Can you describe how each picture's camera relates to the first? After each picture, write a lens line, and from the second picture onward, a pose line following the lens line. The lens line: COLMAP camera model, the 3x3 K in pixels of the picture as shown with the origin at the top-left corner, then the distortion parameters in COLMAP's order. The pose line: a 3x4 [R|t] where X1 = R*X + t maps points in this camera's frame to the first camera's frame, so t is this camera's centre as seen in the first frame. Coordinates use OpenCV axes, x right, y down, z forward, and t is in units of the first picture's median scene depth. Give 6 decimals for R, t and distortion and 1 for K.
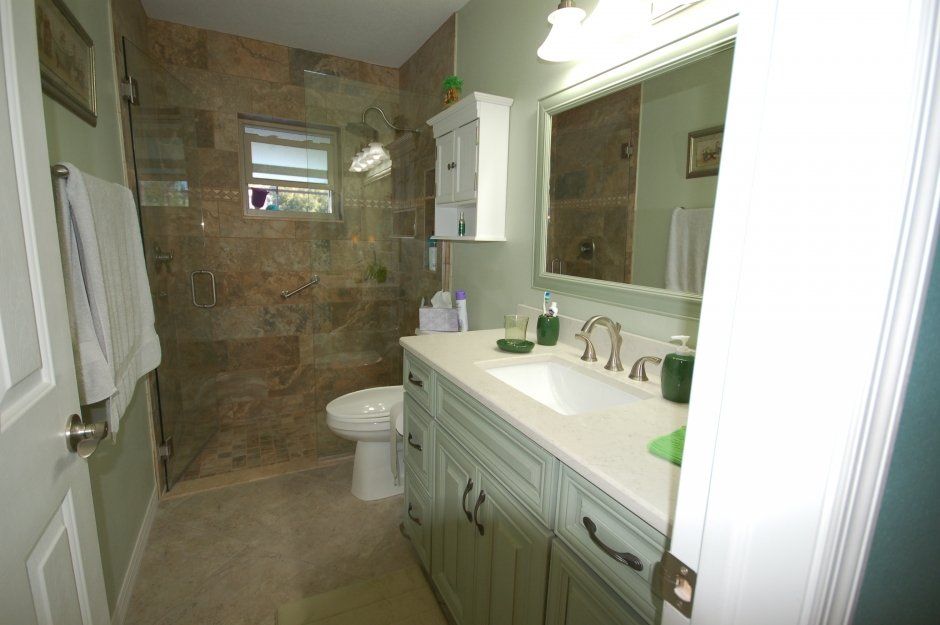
lens RADIAL K [[435.0, 0, 470.0], [0, 435.0, 312.5], [0, 0, 1]] dist [0.000628, 0.000272]
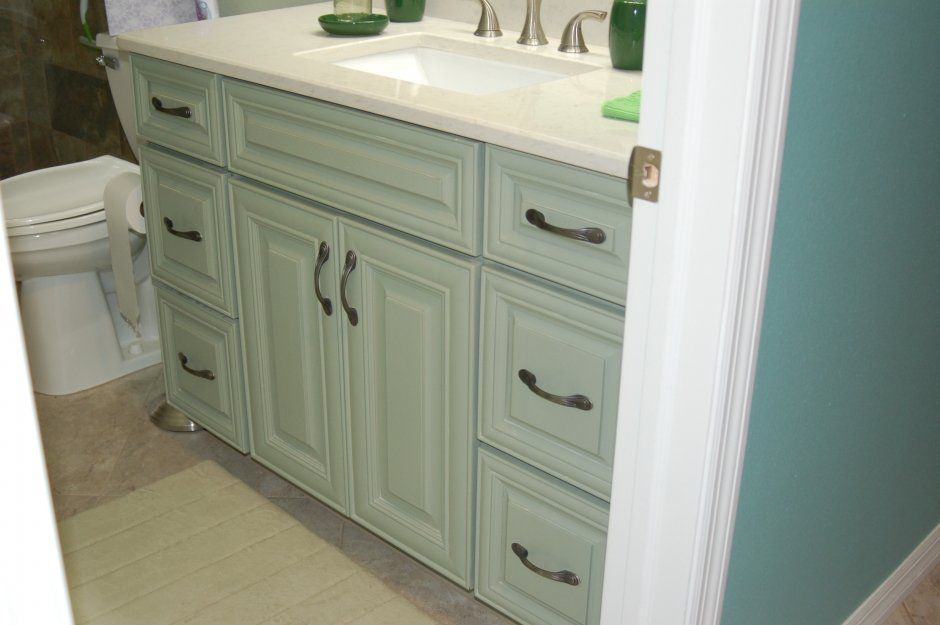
lens RADIAL K [[1119.7, 0, 470.0], [0, 1119.7, 312.5], [0, 0, 1]] dist [-0.081866, 0.002258]
pose [[0.947151, -0.151290, 0.282871, -0.234949], [0.075454, 0.962131, 0.261938, 0.081249], [-0.311787, -0.226751, 0.922699, -0.454738]]
